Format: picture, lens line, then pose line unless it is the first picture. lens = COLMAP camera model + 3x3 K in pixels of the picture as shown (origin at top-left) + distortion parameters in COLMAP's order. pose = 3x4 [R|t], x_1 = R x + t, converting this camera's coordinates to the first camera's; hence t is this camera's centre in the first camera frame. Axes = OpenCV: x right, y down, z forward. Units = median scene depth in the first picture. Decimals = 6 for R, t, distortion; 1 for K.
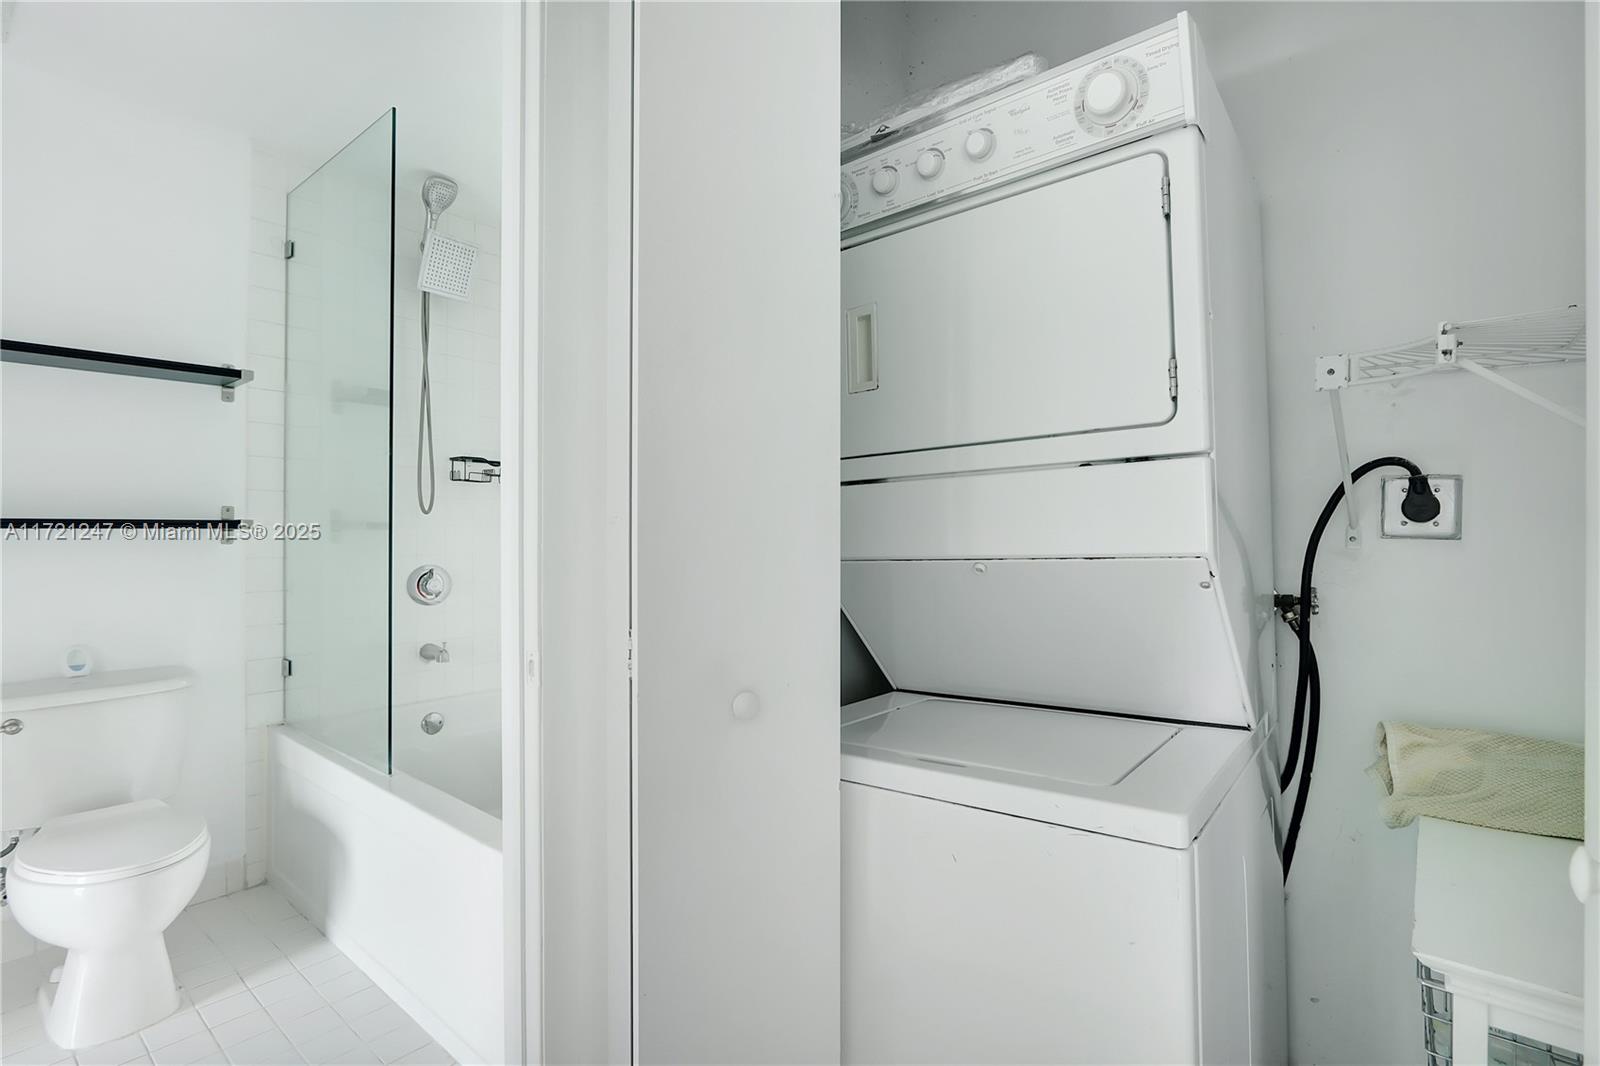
lens RADIAL K [[750.3, 0, 800.0], [0, 750.3, 533.0], [0, 0, 1]] dist [-0.009184, 0.000341]
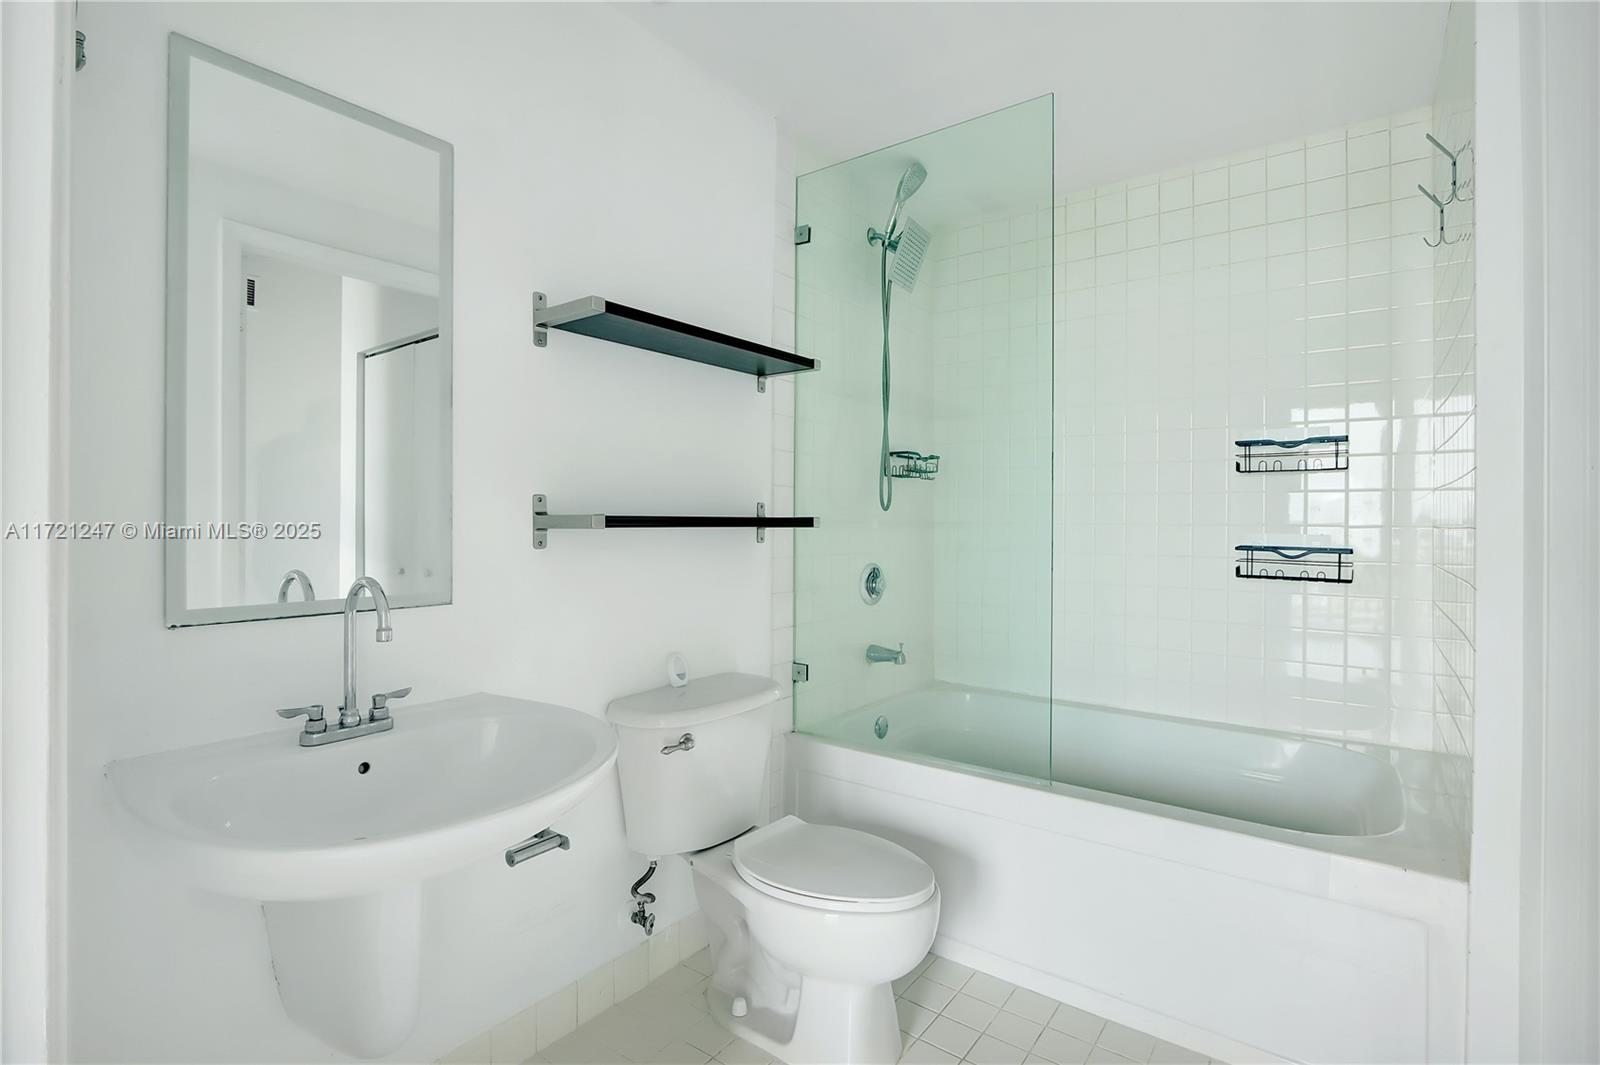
lens RADIAL K [[753.5, 0, 801.4], [0, 753.5, 516.3], [0, 0, 1]] dist [-0.020941, 0.000034]
pose [[0.998397, 0.003560, 0.056490, -0.753887], [-0.003012, 0.999948, -0.009780, -0.008825], [-0.056522, 0.009594, 0.998355, 0.042376]]
